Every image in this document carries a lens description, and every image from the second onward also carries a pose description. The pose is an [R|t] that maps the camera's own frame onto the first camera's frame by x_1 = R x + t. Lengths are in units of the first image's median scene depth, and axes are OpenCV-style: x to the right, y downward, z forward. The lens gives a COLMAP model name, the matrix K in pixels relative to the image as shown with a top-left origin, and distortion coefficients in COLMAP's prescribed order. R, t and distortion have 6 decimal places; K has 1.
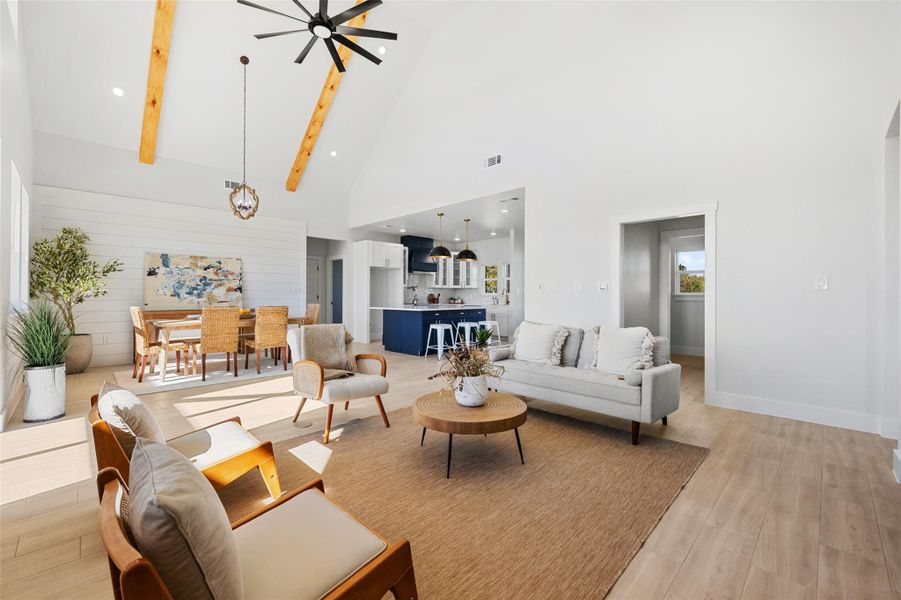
lens RADIAL K [[377.3, 0, 450.6], [0, 377.3, 293.9], [0, 0, 1]] dist [-0.001577, -0.000112]
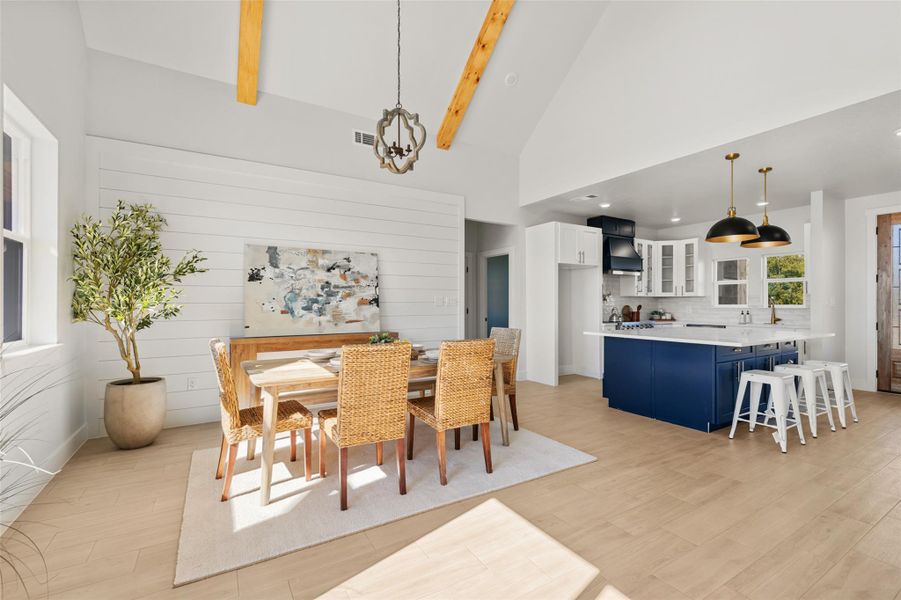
lens RADIAL K [[395.4, 0, 450.1], [0, 395.4, 302.7], [0, 0, 1]] dist [0.000132, 0.000005]
pose [[0.971336, -0.001901, -0.237705, -0.288187], [0.002463, 0.999995, 0.002069, -0.011418], [0.237700, -0.002595, 0.971335, 0.393872]]
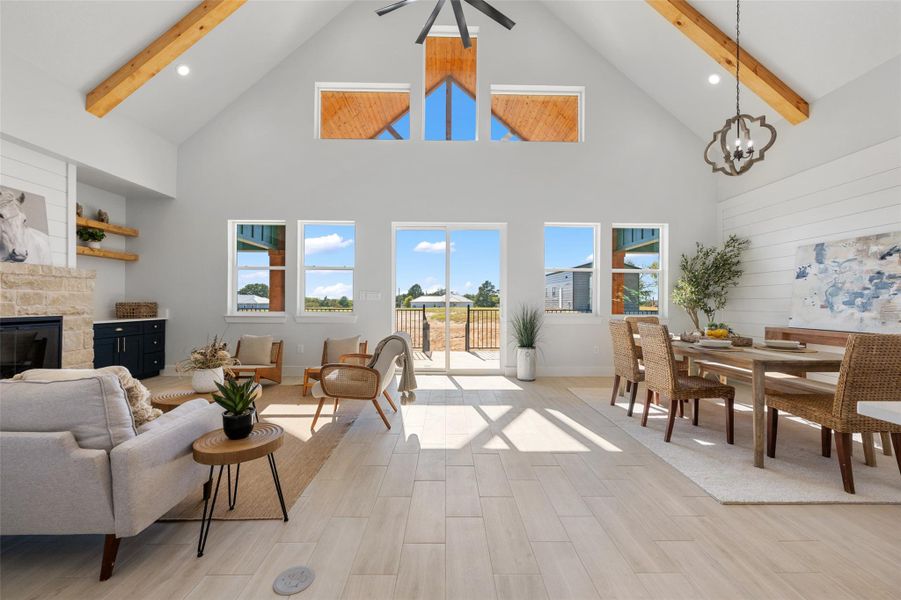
lens RADIAL K [[356.1, 0, 450.5], [0, 356.1, 300.0], [0, 0, 1]] dist [0.000328, -0.000031]
pose [[-0.696771, -0.009366, -0.717233, 0.126400], [-0.003788, 0.999949, -0.009378, 0.000999], [0.717284, -0.003817, -0.696771, 0.895463]]
